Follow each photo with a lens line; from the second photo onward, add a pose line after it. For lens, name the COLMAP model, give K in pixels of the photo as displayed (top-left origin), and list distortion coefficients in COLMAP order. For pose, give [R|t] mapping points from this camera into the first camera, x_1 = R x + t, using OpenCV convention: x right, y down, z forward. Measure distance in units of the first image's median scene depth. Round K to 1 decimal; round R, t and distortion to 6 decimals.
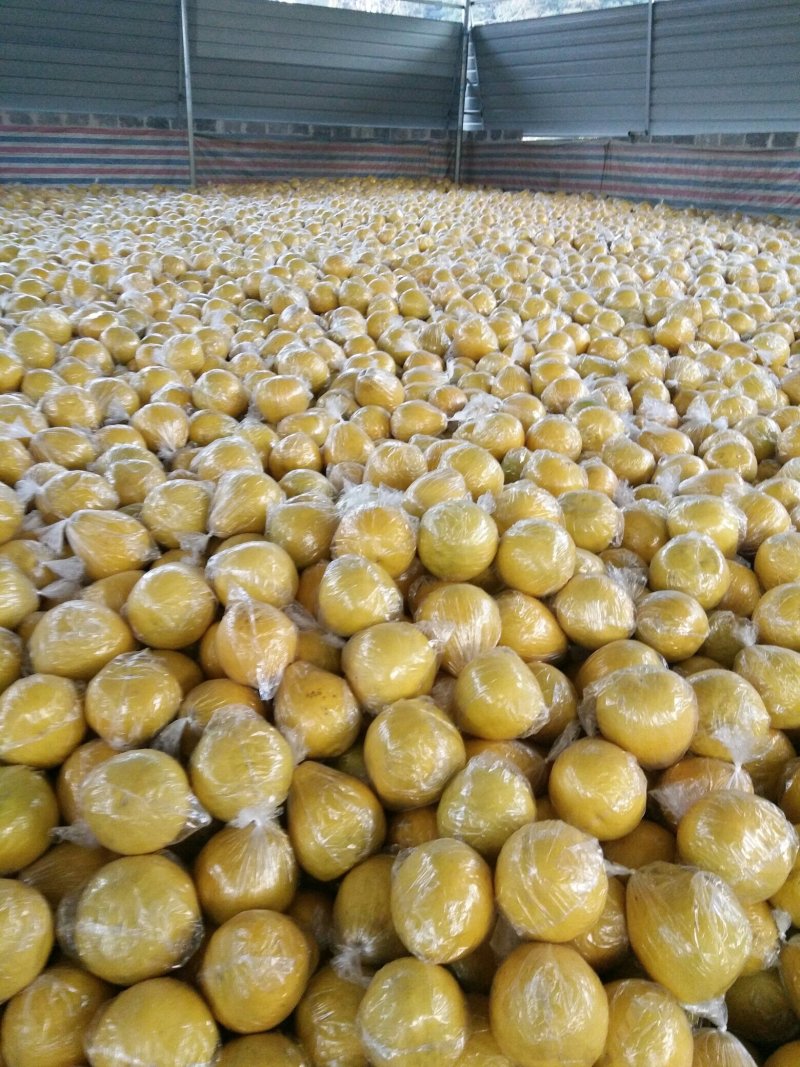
lens RADIAL K [[837.2, 0, 400.0], [0, 837.2, 533.5], [0, 0, 1]] dist [0.076350, -0.114154]
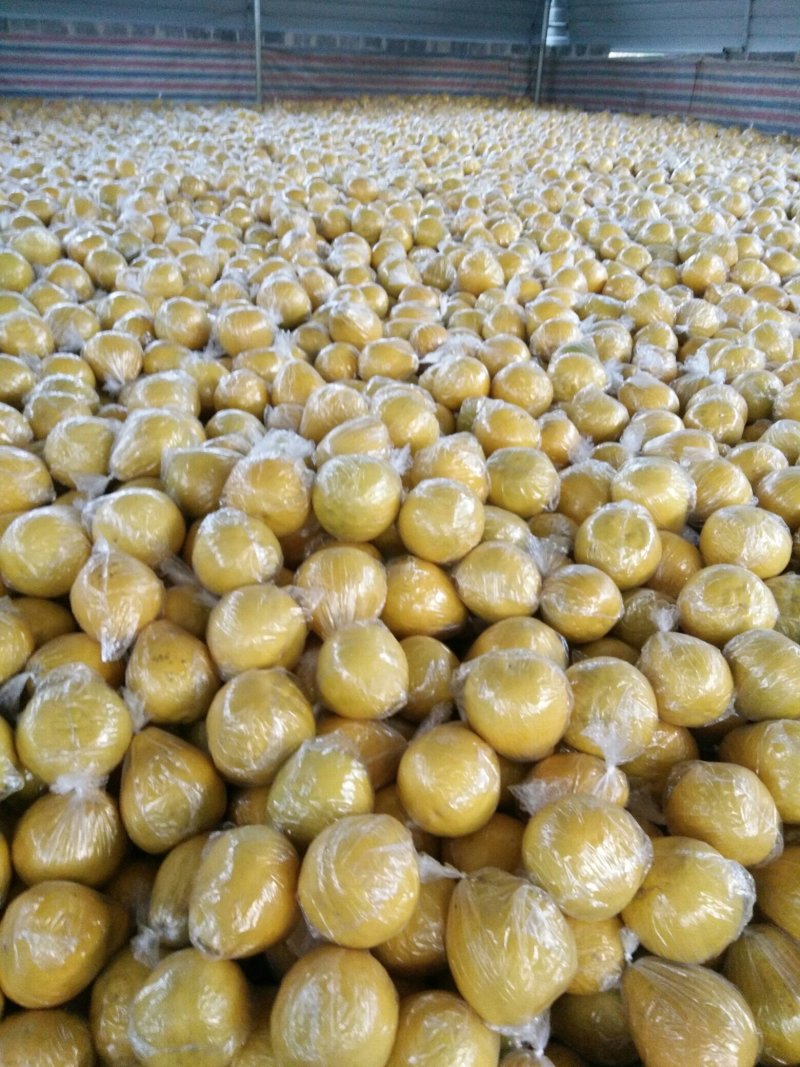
lens RADIAL K [[844.0, 0, 401.4], [0, 844.0, 530.1], [0, 0, 1]] dist [0.067454, -0.104562]
pose [[0.995107, 0.054309, -0.082534, 0.106569], [-0.048174, 0.996050, 0.074586, -0.015297], [0.086259, -0.070245, 0.993793, 0.042753]]
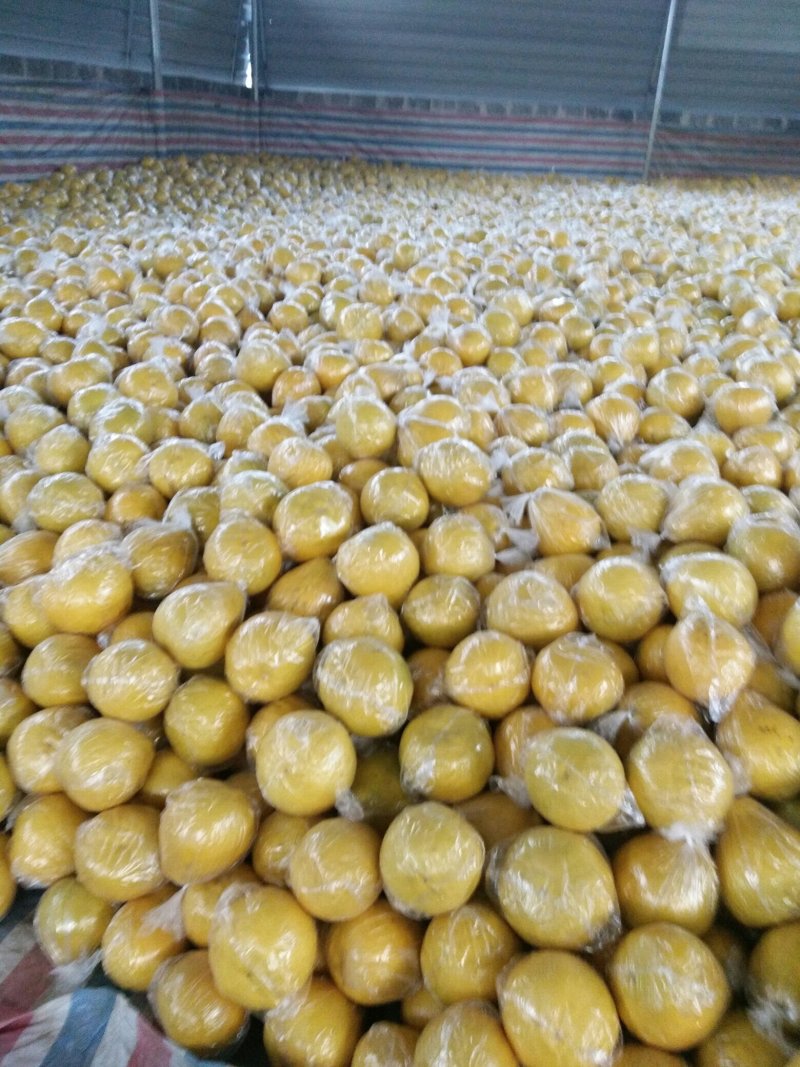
lens RADIAL K [[844.0, 0, 401.4], [0, 844.0, 530.1], [0, 0, 1]] dist [0.067454, -0.104562]
pose [[0.892386, 0.208212, -0.400369, -0.060461], [-0.207218, 0.977197, 0.046324, 0.006959], [0.400885, 0.041625, 0.915182, -0.017722]]
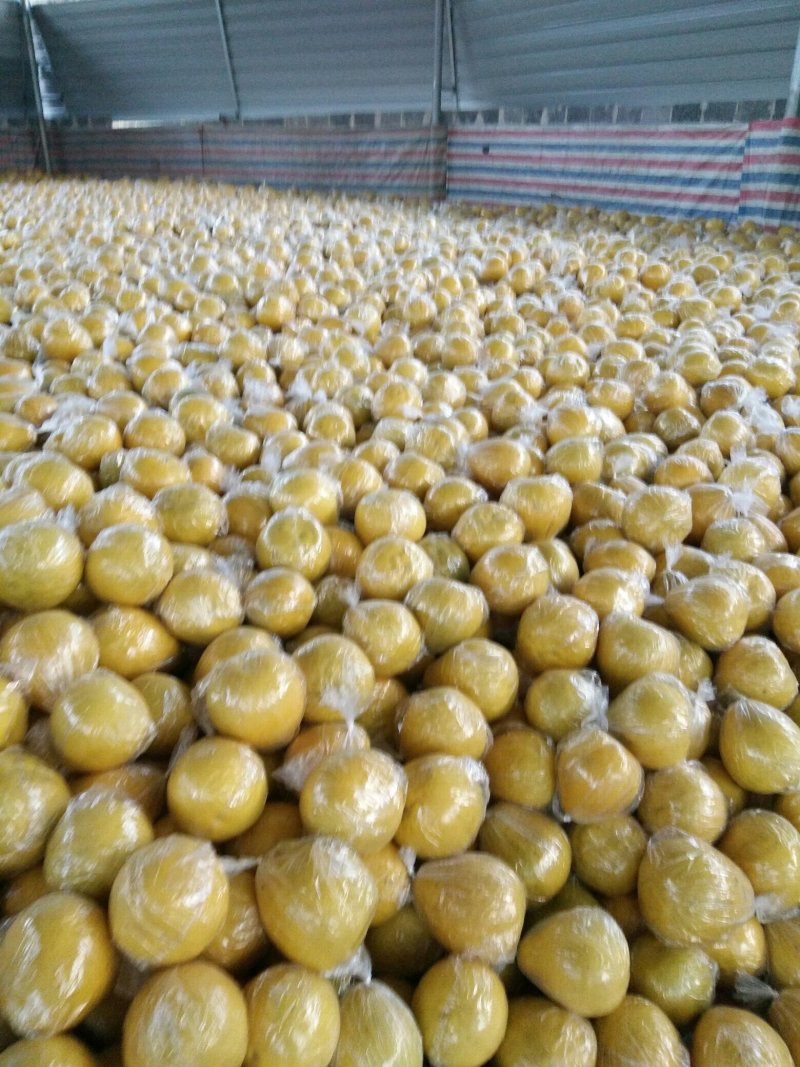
lens RADIAL K [[844.0, 0, 401.4], [0, 844.0, 530.1], [0, 0, 1]] dist [0.067454, -0.104562]
pose [[0.914482, -0.194344, 0.354899, 0.059995], [0.191202, 0.980552, 0.044275, 0.003366], [-0.356601, 0.027369, 0.933856, 0.000473]]
